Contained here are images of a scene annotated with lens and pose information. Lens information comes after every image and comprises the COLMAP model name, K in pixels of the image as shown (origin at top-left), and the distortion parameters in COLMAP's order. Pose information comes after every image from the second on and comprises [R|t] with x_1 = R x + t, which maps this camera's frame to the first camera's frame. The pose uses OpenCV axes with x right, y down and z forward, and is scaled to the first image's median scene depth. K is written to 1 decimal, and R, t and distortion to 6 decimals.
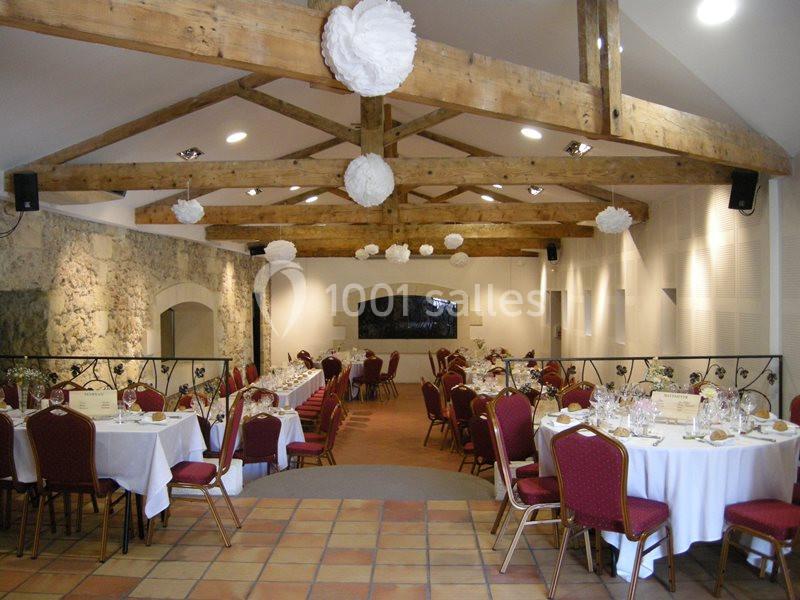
lens RADIAL K [[668.0, 0, 400.0], [0, 668.0, 300.0], [0, 0, 1]] dist [-0.006479, 0.000676]
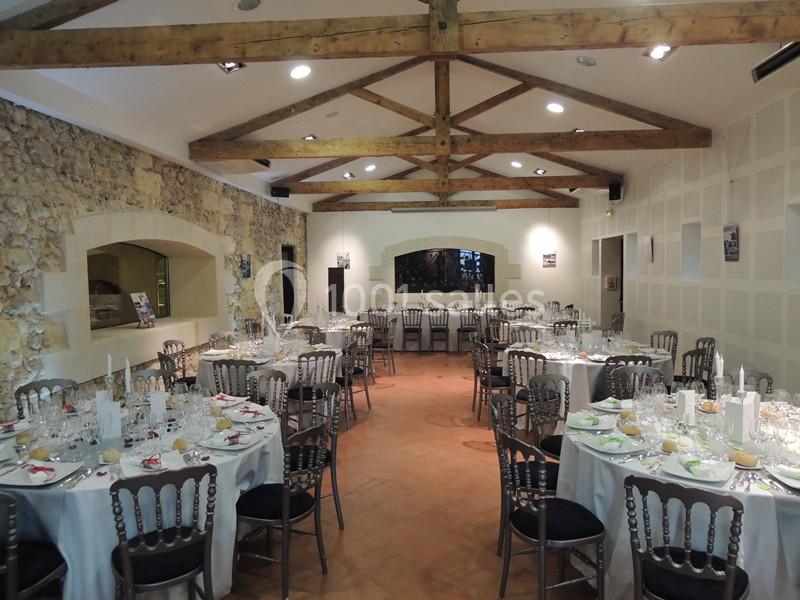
lens RADIAL K [[668.0, 0, 400.0], [0, 668.0, 300.0], [0, 0, 1]] dist [-0.006479, 0.000676]
pose [[0.998429, -0.007929, -0.055470, -0.021113], [0.011681, 0.997641, 0.067652, 0.039208], [0.054803, -0.068193, 0.996166, 0.475898]]
